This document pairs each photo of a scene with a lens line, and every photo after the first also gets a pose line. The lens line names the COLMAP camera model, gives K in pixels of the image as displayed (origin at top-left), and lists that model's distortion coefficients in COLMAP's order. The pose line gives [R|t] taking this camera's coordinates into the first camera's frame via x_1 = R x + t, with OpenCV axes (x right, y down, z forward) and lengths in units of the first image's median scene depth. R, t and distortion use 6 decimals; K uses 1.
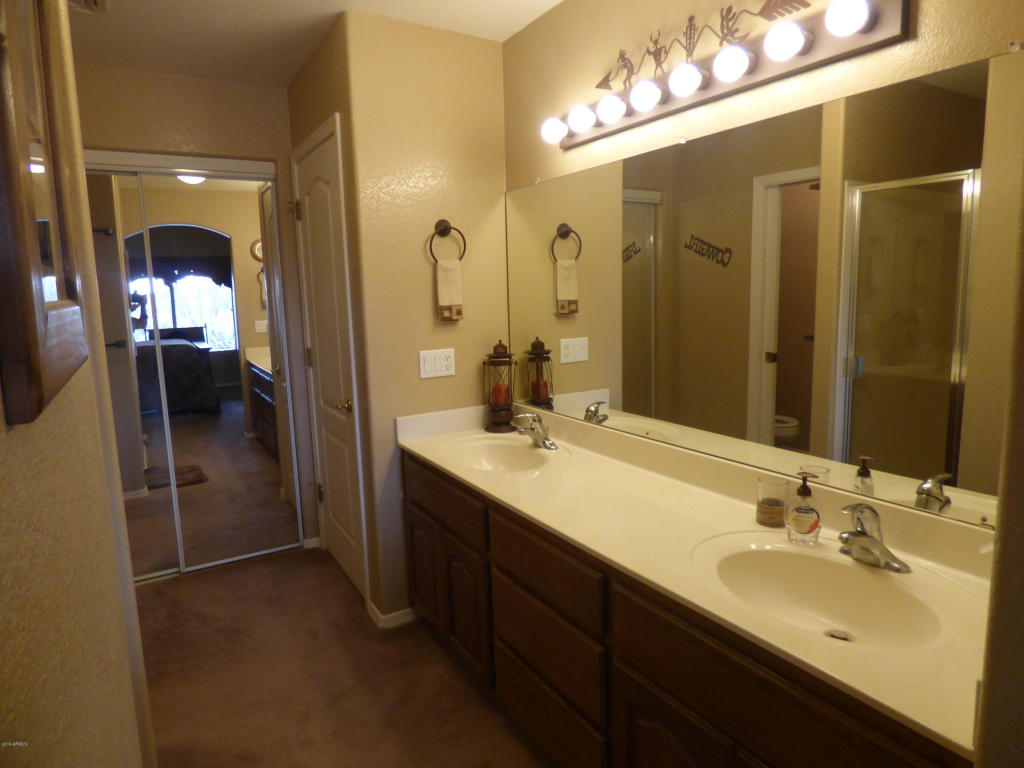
lens RADIAL K [[626.0, 0, 511.9], [0, 626.0, 381.5], [0, 0, 1]] dist [0.007750, -0.004190]
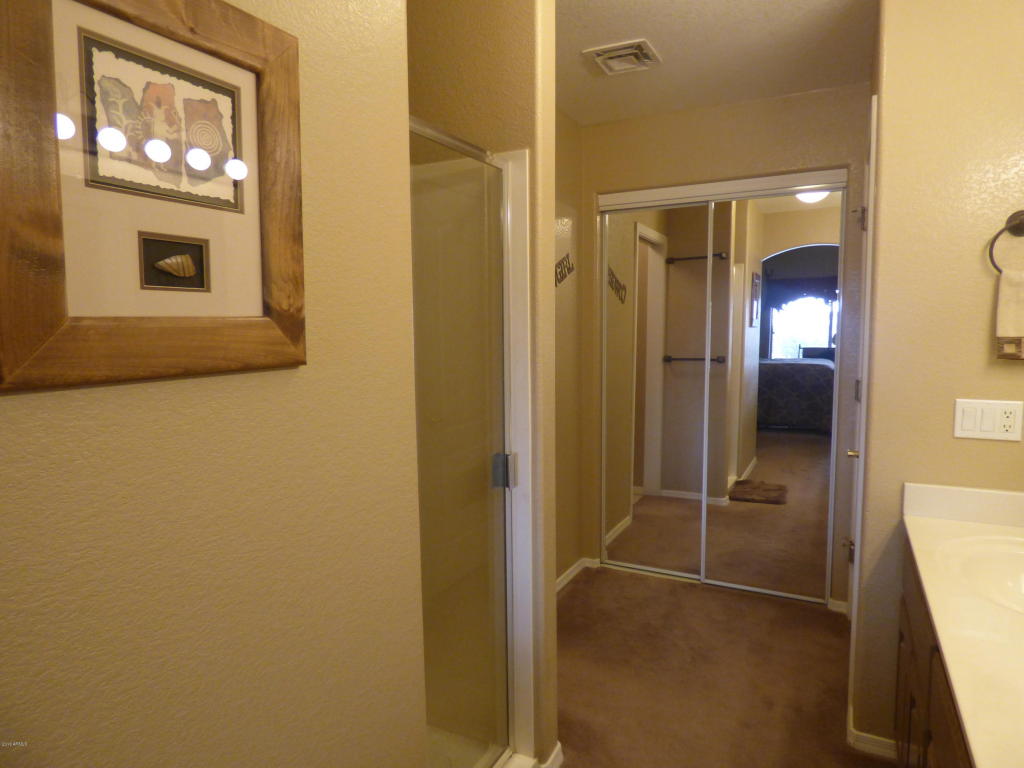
lens RADIAL K [[626.0, 0, 512.7], [0, 626.0, 381.0], [0, 0, 1]] dist [0.007750, -0.004190]
pose [[0.514815, 0.098602, -0.851612, 0.195259], [-0.123522, 0.991530, 0.040131, -0.034092], [0.848356, 0.084533, 0.522634, 0.191189]]
